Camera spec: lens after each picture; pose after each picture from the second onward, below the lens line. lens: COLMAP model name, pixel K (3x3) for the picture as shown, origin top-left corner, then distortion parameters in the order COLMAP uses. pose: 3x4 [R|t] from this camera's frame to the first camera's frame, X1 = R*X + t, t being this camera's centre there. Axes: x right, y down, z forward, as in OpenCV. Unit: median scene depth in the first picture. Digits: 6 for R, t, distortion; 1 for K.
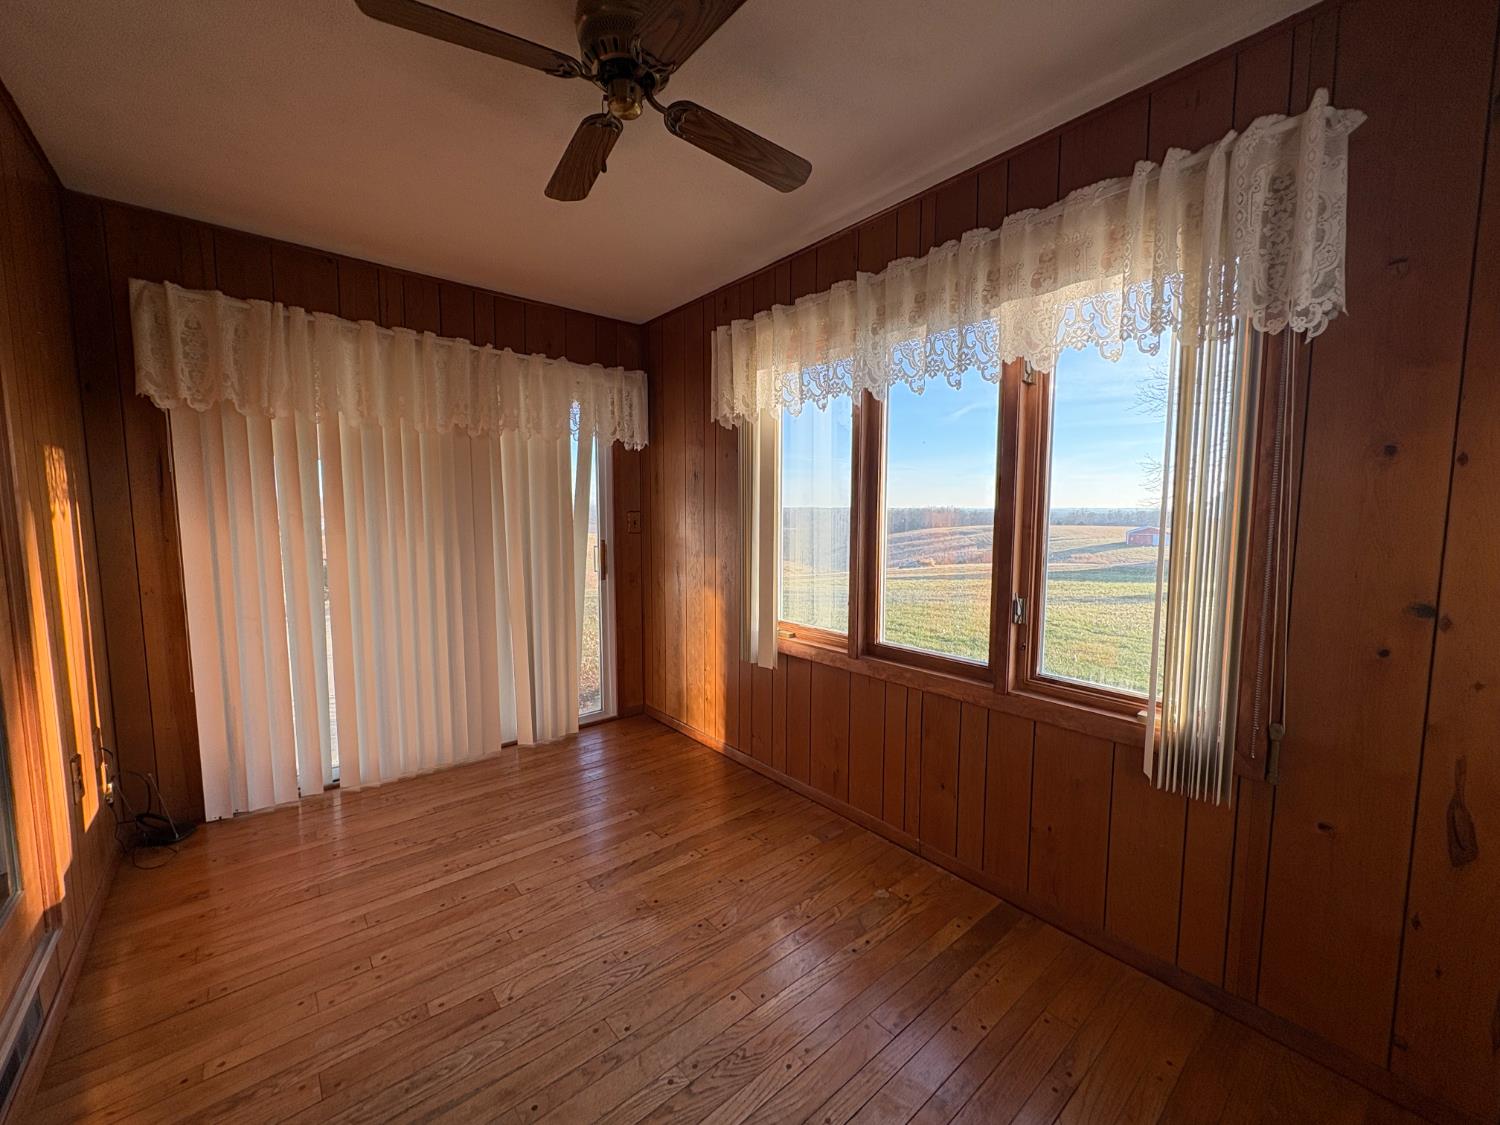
lens RADIAL K [[592.5, 0, 746.6], [0, 592.5, 559.0], [0, 0, 1]] dist [0.002156, -0.000485]
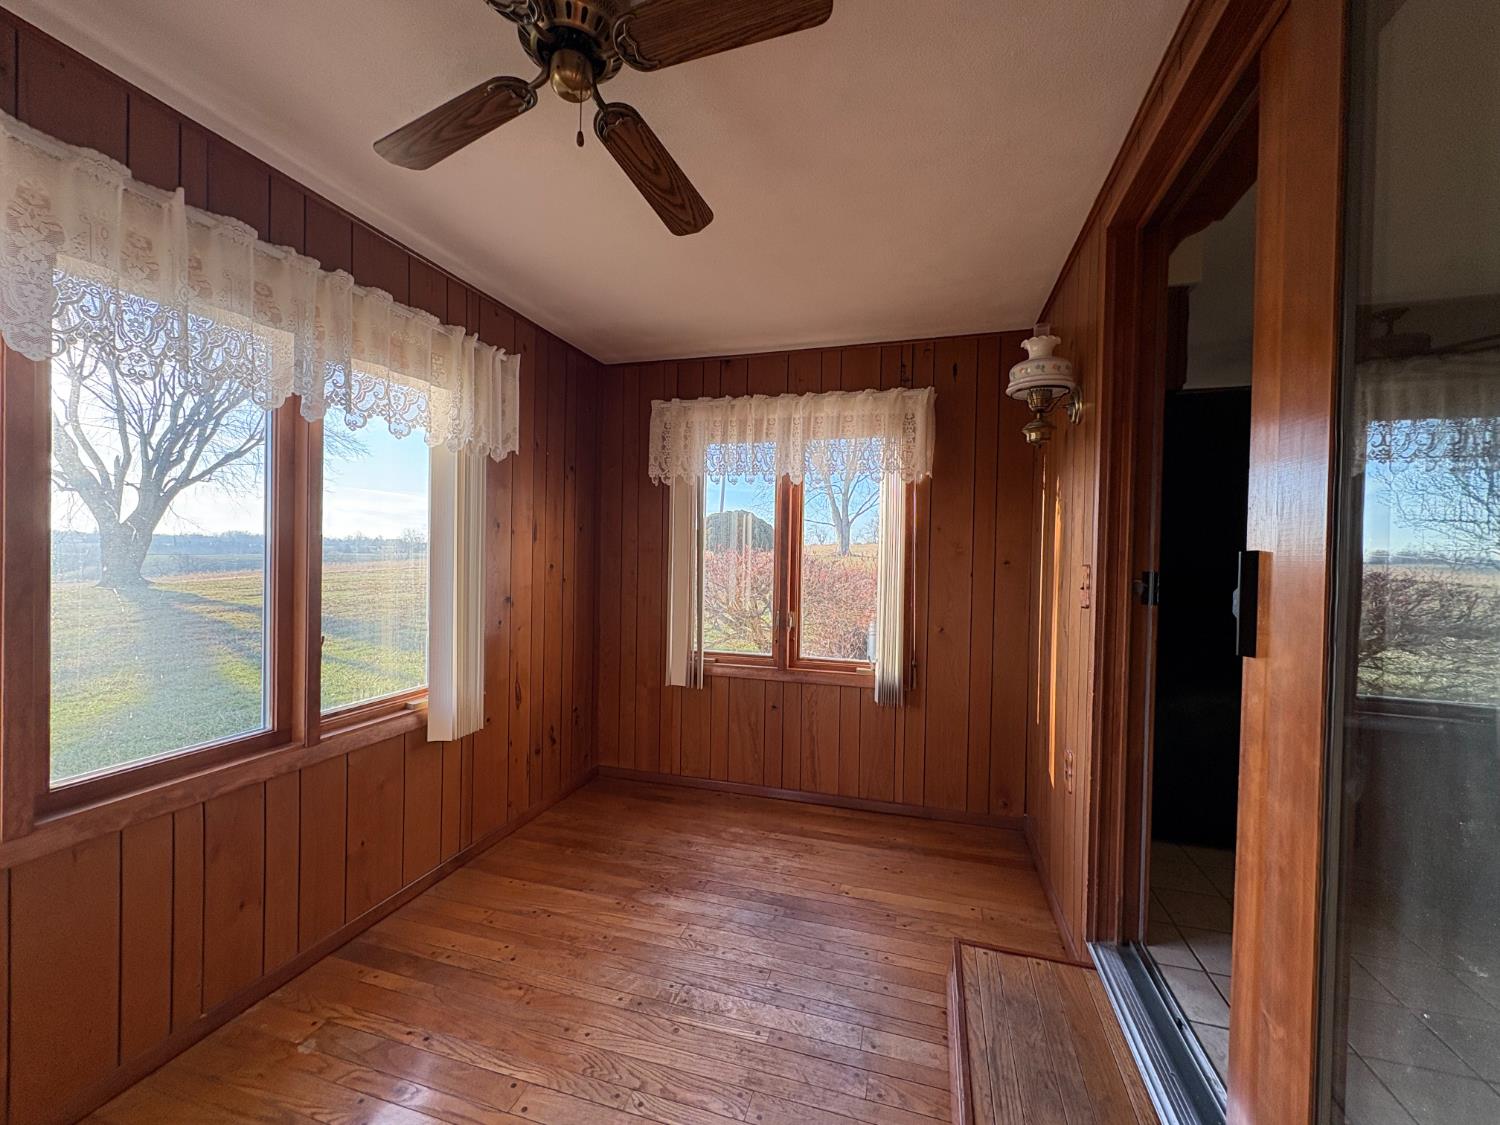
lens RADIAL K [[592.5, 0, 748.1], [0, 592.5, 563.7], [0, 0, 1]] dist [0.002156, -0.000485]
pose [[-0.551800, -0.020362, 0.833728, -0.809155], [0.057296, 0.996414, 0.062257, -0.089307], [-0.832006, 0.082123, -0.548654, 1.000736]]
